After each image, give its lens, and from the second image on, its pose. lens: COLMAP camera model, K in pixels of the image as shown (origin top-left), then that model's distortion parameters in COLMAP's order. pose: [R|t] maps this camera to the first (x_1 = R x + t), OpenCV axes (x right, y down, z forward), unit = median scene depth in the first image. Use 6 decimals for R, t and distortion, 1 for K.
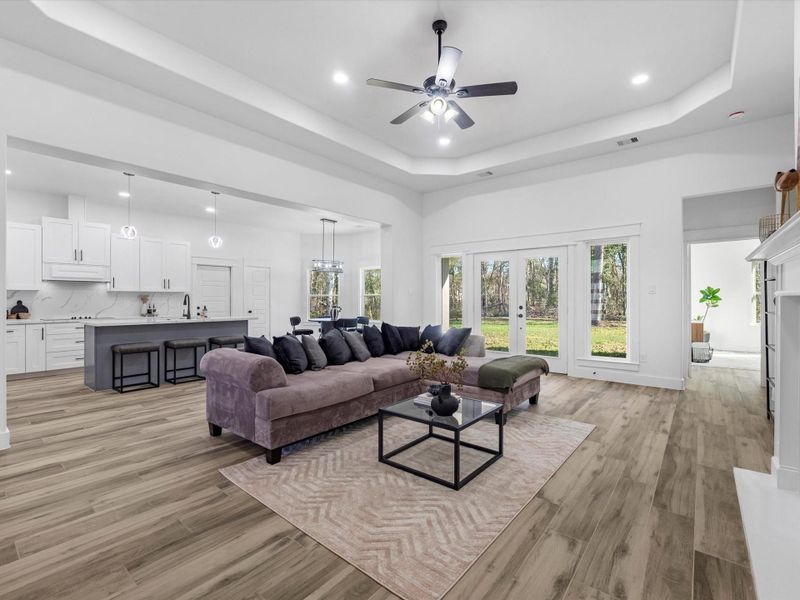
lens RADIAL K [[374.6, 0, 404.2], [0, 374.6, 301.3], [0, 0, 1]] dist [0.002611, 0.000710]
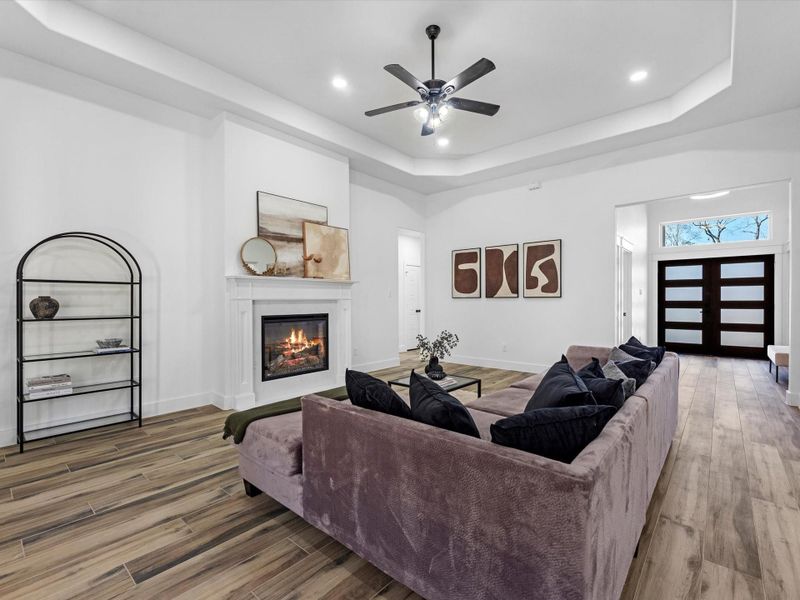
lens RADIAL K [[375.6, 0, 397.2], [0, 375.6, 305.6], [0, 0, 1]] dist [0.002166, -0.000442]
pose [[-0.999143, 0.002176, 0.041334, 0.145039], [0.003268, 0.999647, 0.026381, -0.021828], [-0.041262, 0.026494, -0.998797, 2.111940]]
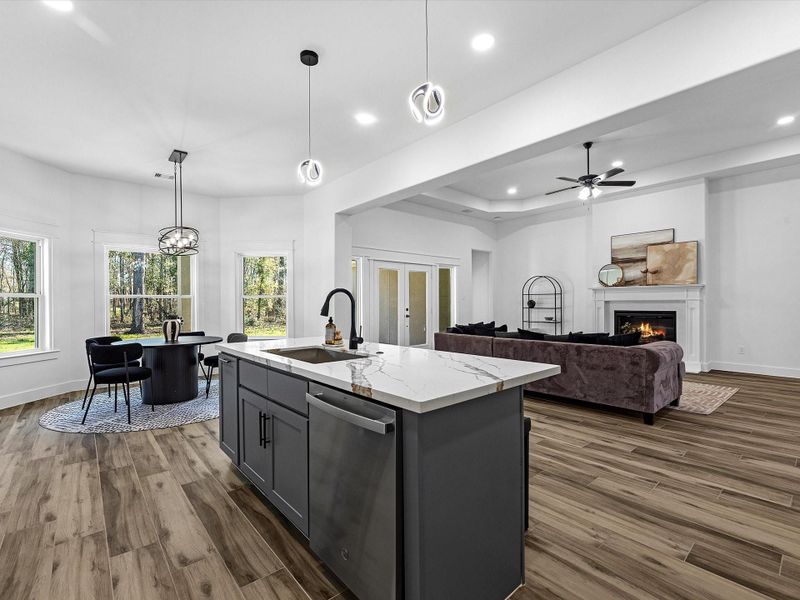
lens RADIAL K [[374.6, 0, 404.2], [0, 374.6, 301.3], [0, 0, 1]] dist [0.002611, 0.000710]
pose [[0.147501, 0.008951, 0.989021, -1.803990], [0.007711, 0.999918, -0.010200, 0.006264], [-0.989032, 0.009131, 0.147420, 1.646997]]
